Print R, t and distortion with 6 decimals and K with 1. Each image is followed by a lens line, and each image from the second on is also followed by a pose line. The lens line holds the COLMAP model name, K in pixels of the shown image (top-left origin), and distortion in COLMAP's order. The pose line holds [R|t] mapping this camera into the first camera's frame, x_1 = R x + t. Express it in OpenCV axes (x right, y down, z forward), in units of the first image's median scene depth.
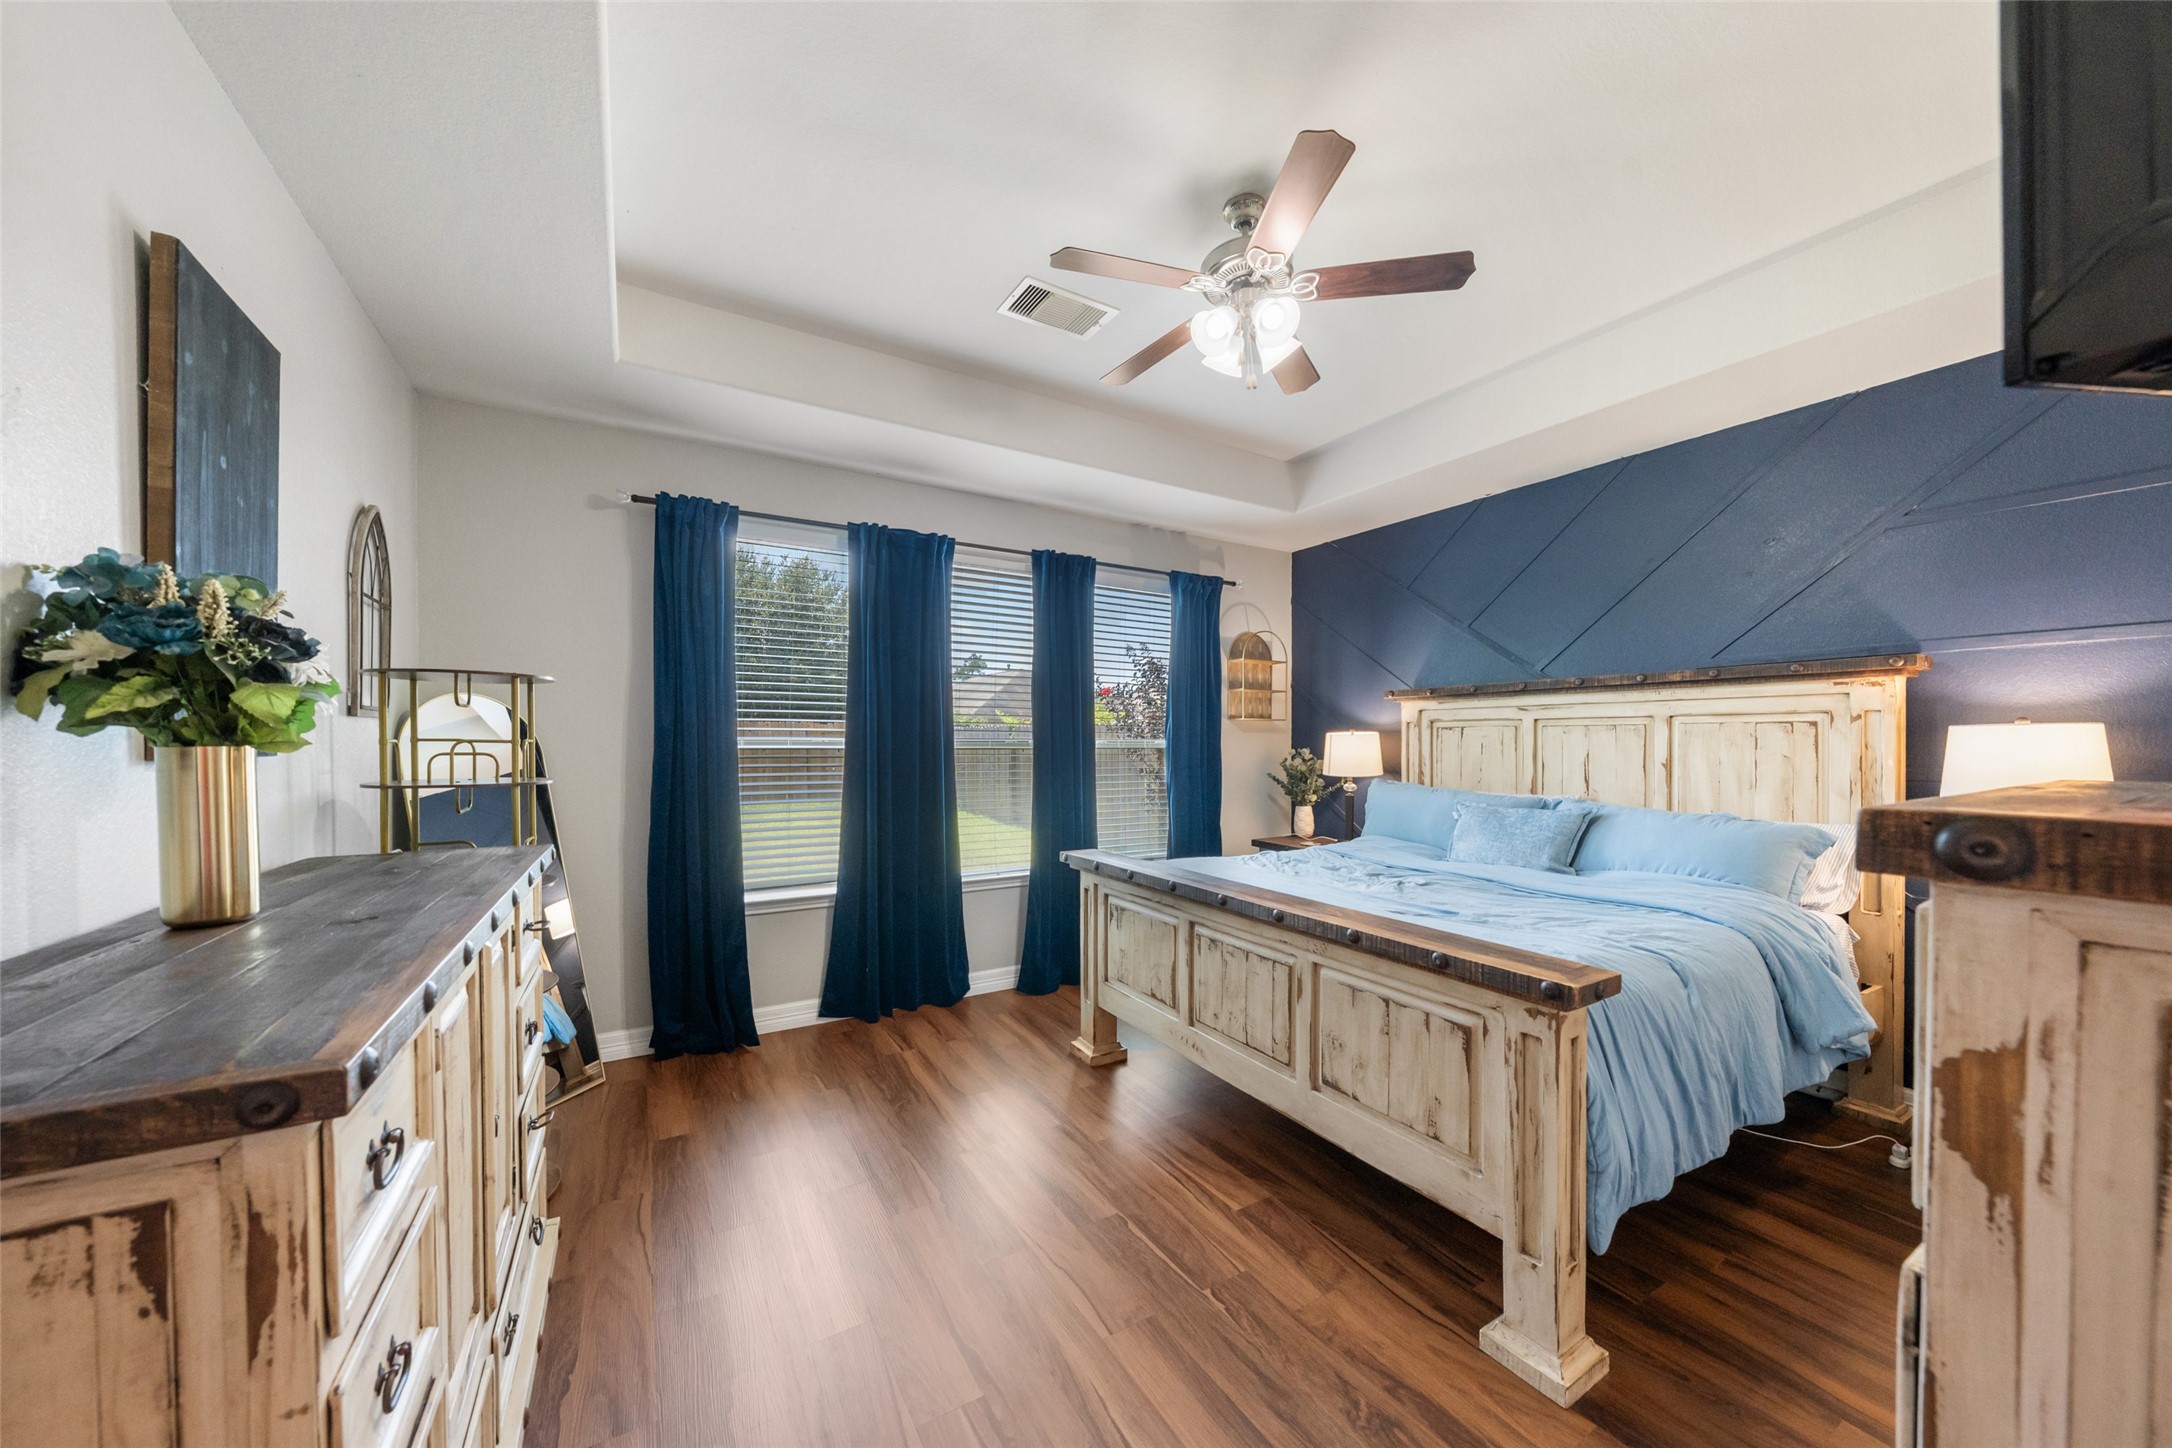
lens RADIAL K [[756.6, 0, 1092.4], [0, 756.6, 749.6], [0, 0, 1]] dist [0.000222, 0.000104]
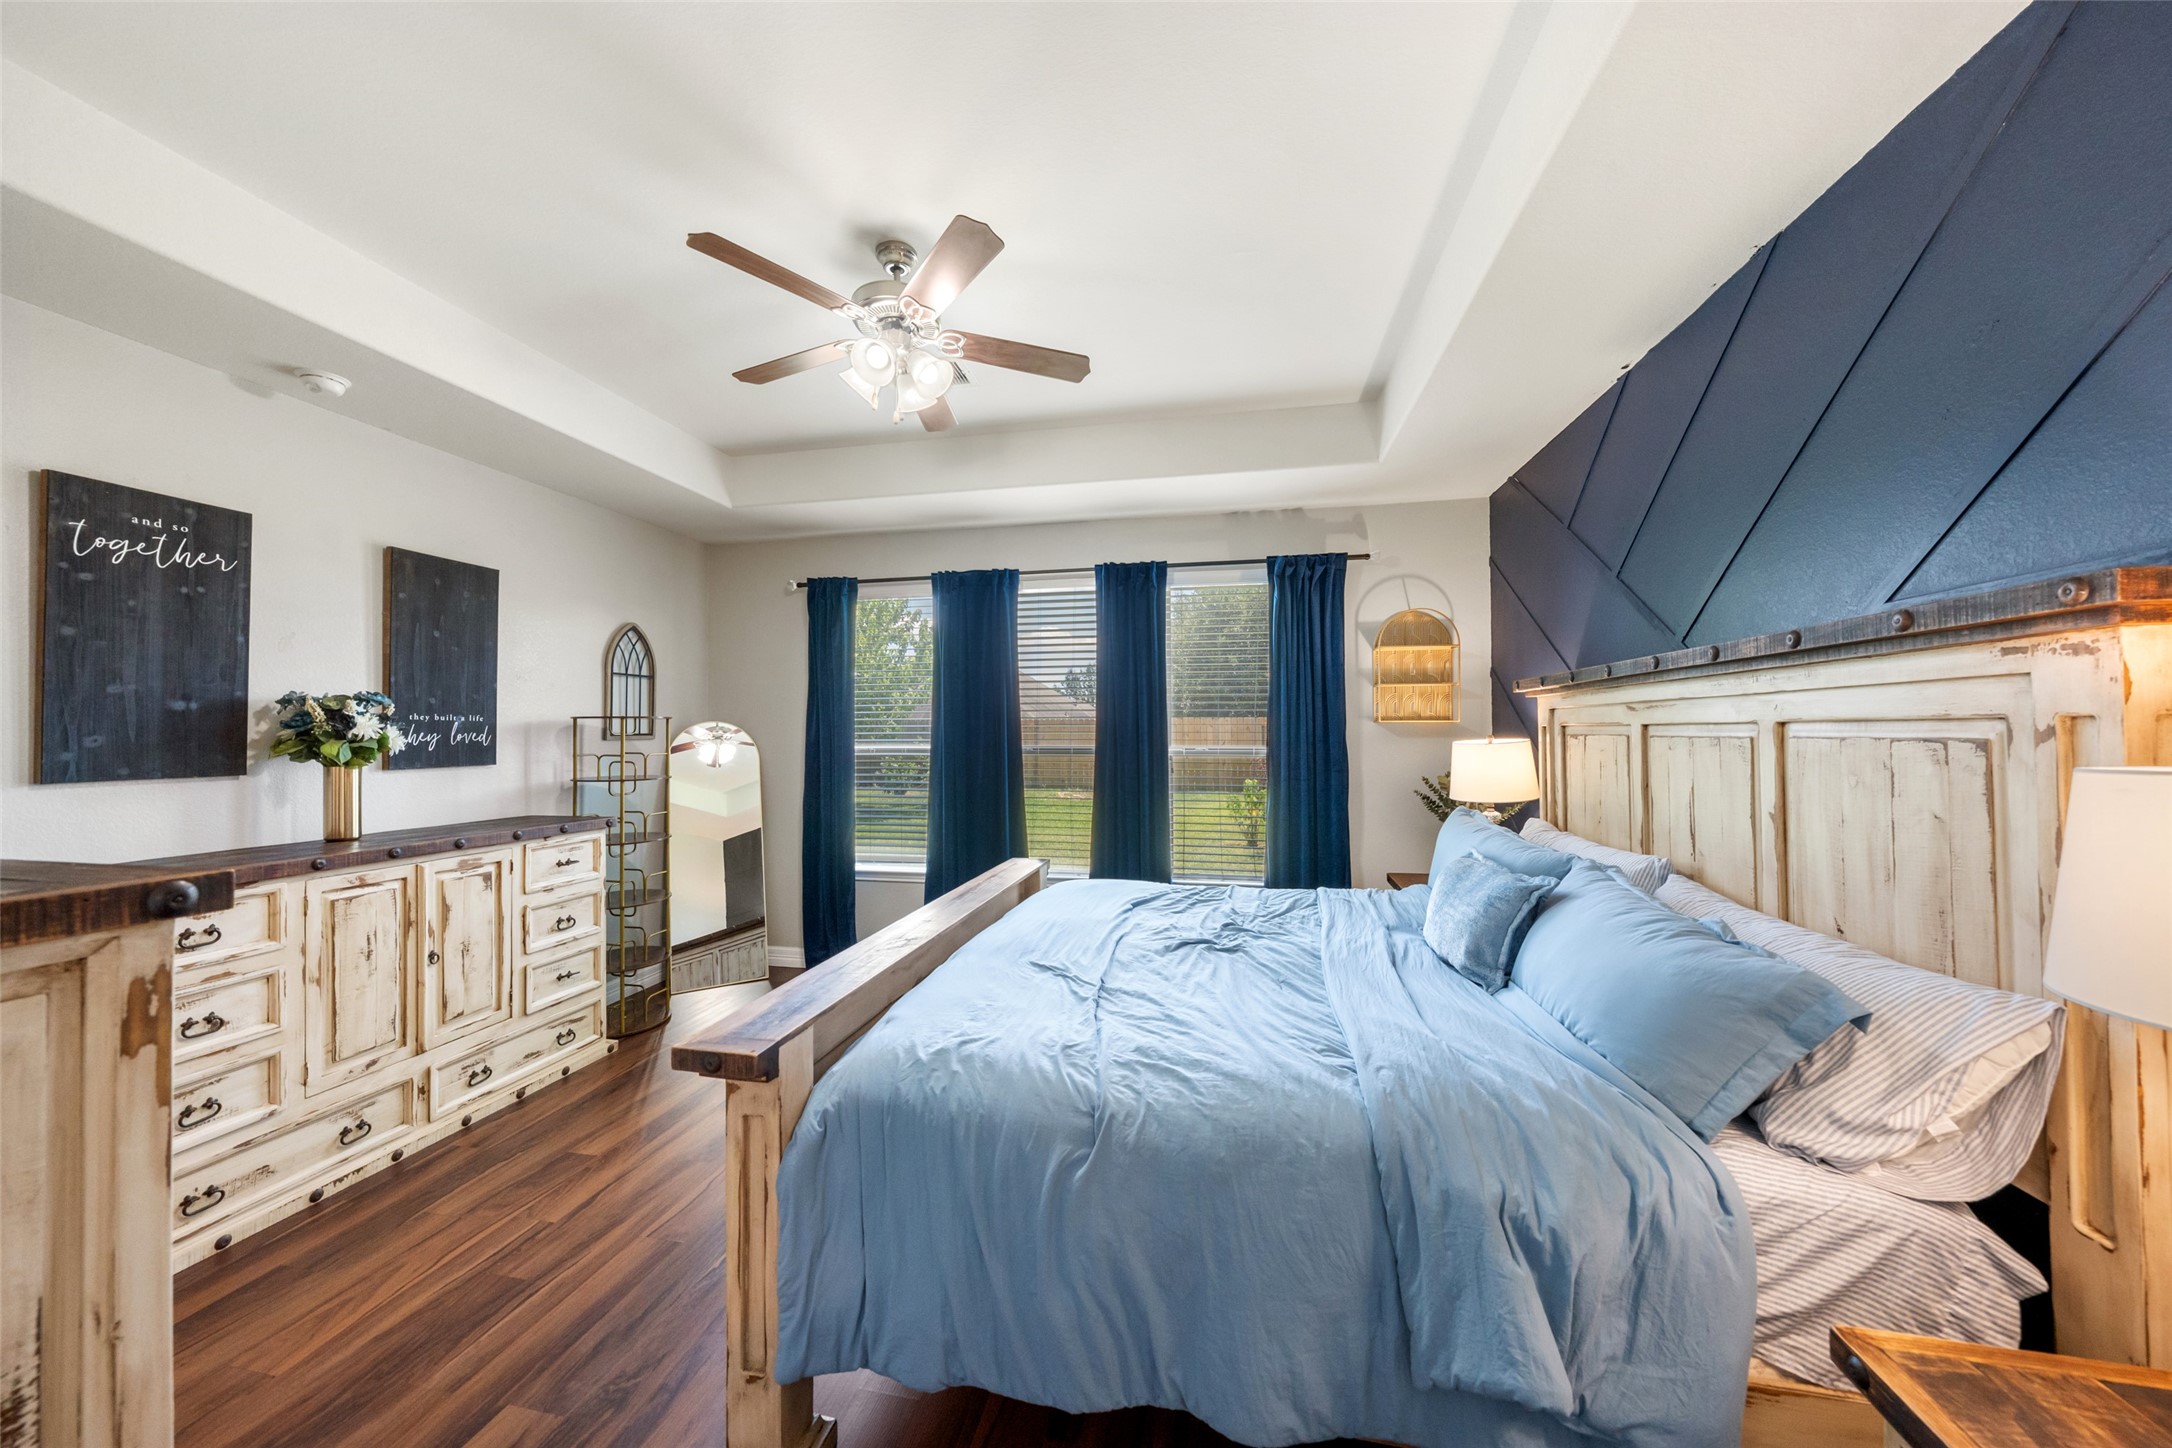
lens RADIAL K [[746.0, 0, 1086.0], [0, 746.0, 724.0], [0, 0, 1]] dist [-0.001476, 0.000346]
pose [[0.734258, -0.012696, -0.678752, 0.725314], [-0.001362, 0.999796, -0.020175, -0.030728], [0.678869, 0.015739, 0.734091, 0.291109]]
